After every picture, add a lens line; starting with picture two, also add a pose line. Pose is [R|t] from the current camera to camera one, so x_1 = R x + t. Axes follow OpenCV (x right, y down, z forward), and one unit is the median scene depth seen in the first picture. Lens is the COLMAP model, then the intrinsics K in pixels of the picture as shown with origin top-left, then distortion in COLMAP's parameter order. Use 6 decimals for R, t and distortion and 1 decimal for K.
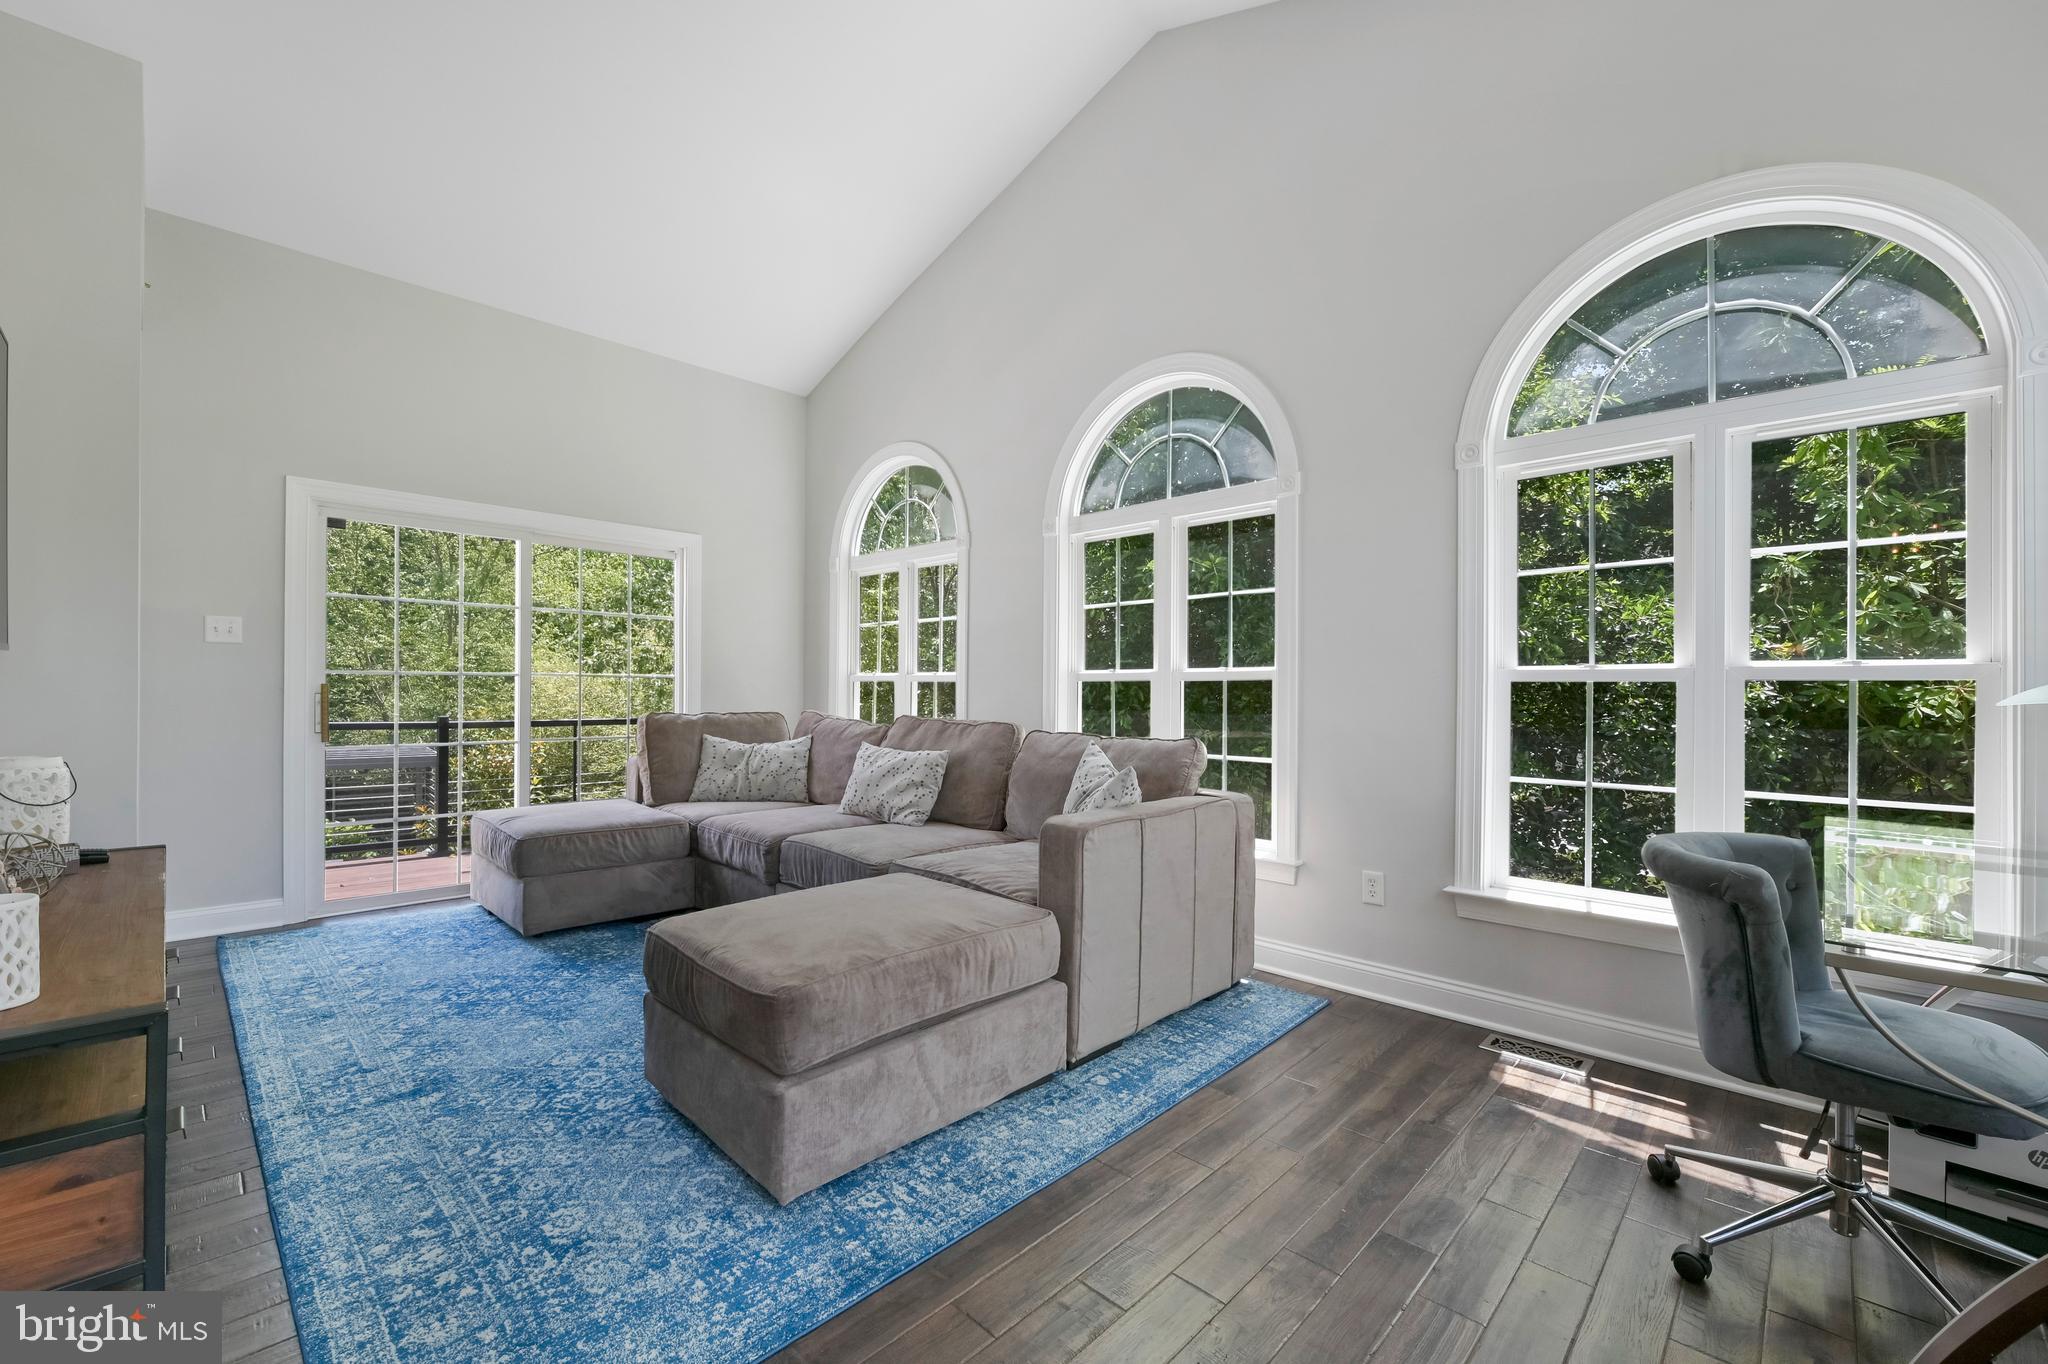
lens RADIAL K [[815.4, 0, 1013.8], [0, 815.4, 697.6], [0, 0, 1]] dist [-0.011371, 0.000359]
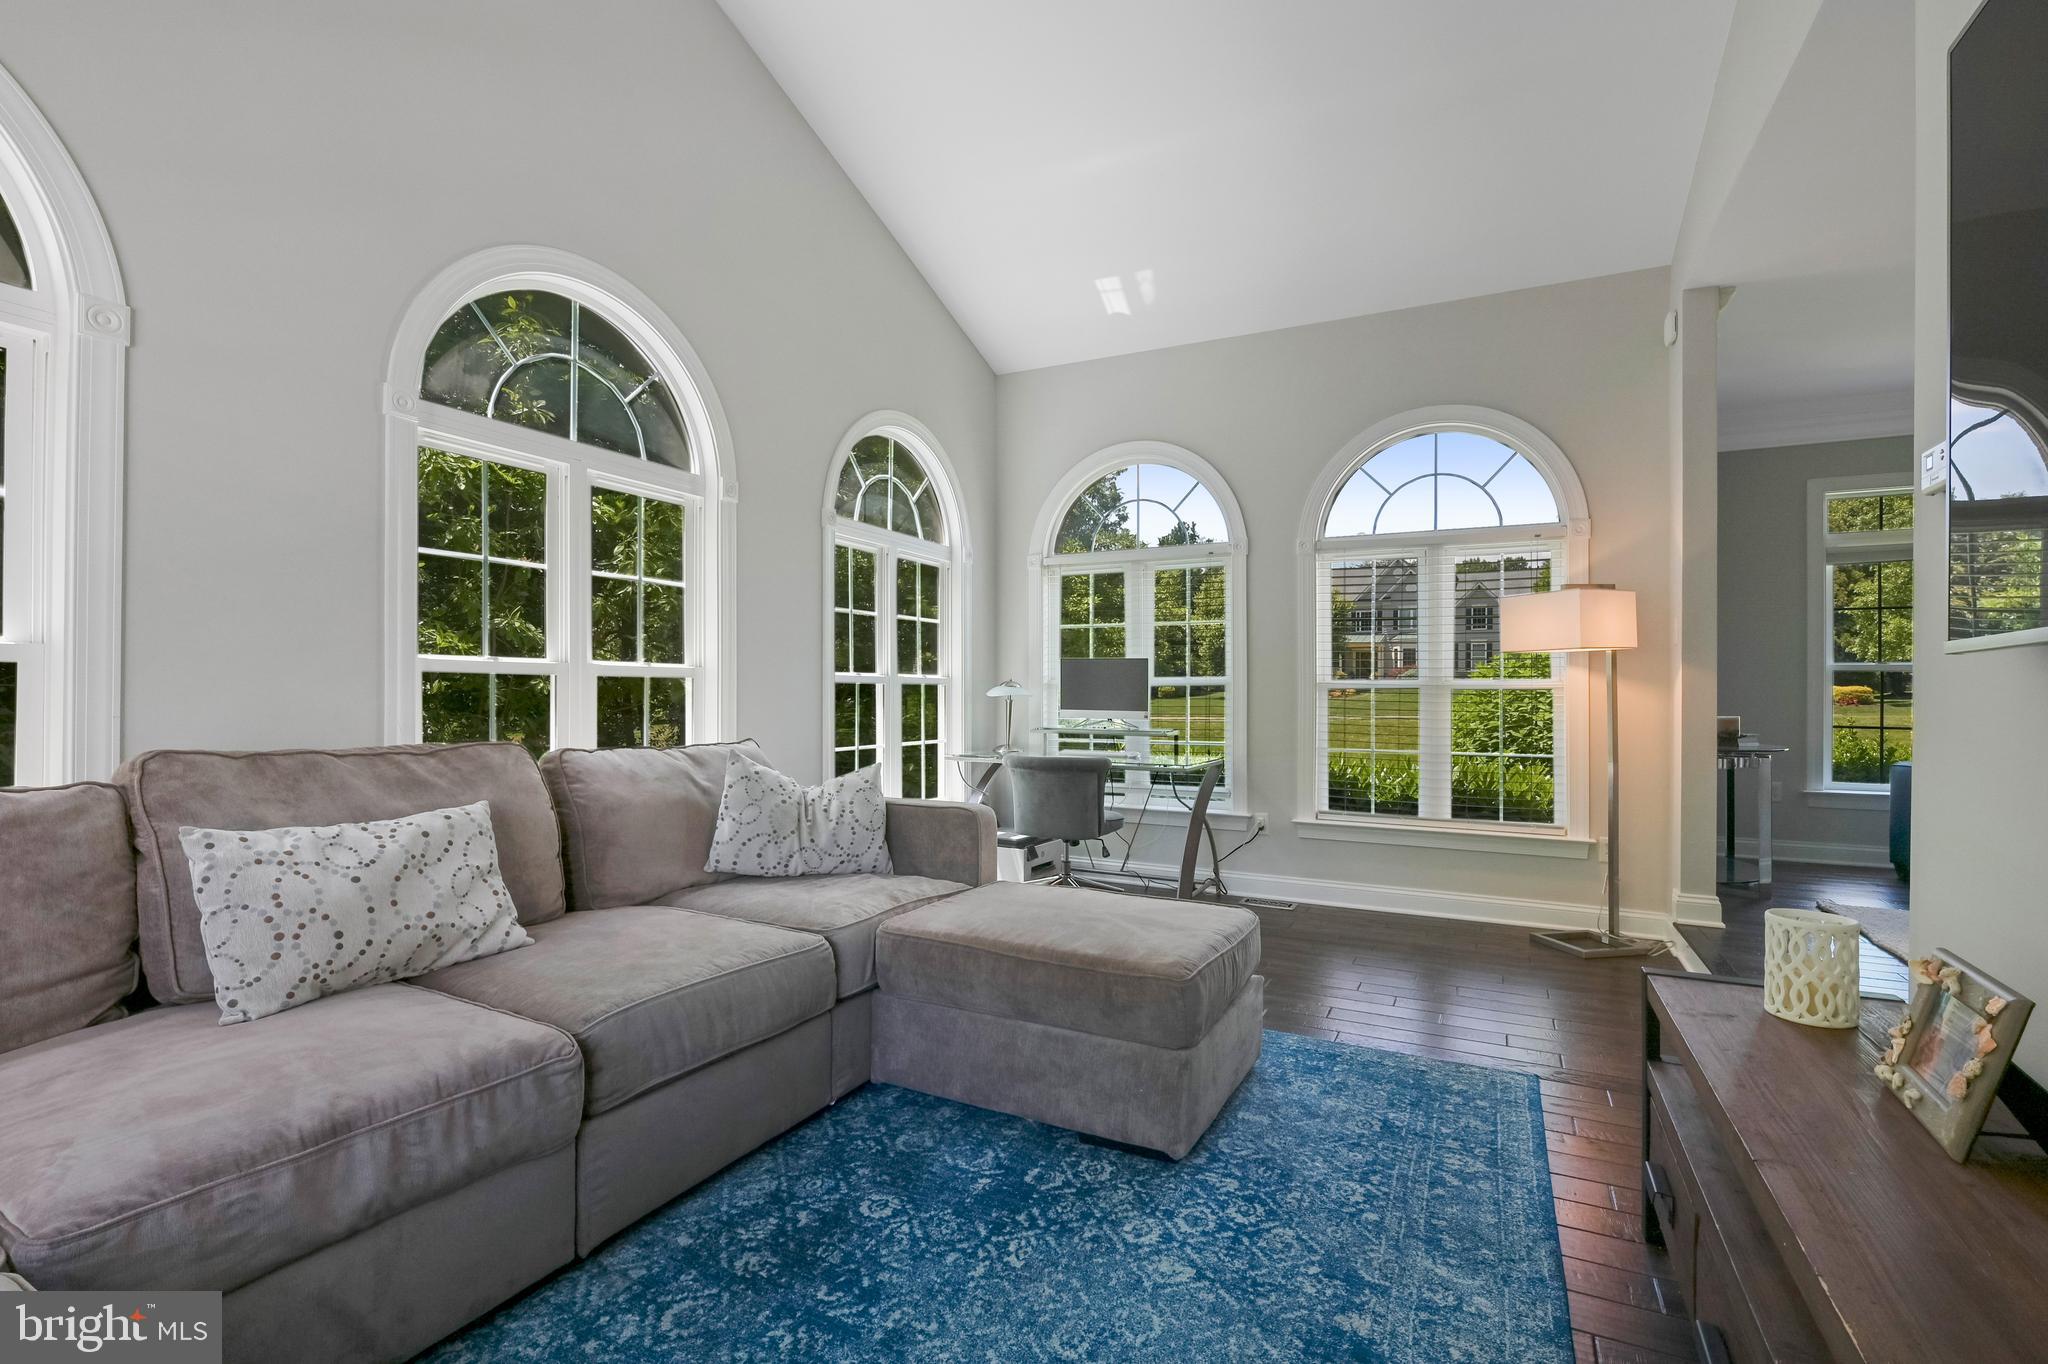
lens RADIAL K [[925.5, 0, 1014.9], [0, 925.5, 683.3], [0, 0, 1]] dist [0.002442, 0.000178]
pose [[-0.285320, -0.004487, 0.958422, -1.071691], [-0.007253, 0.999971, 0.002523, -0.025026], [-0.958405, -0.006231, -0.285344, 1.165112]]
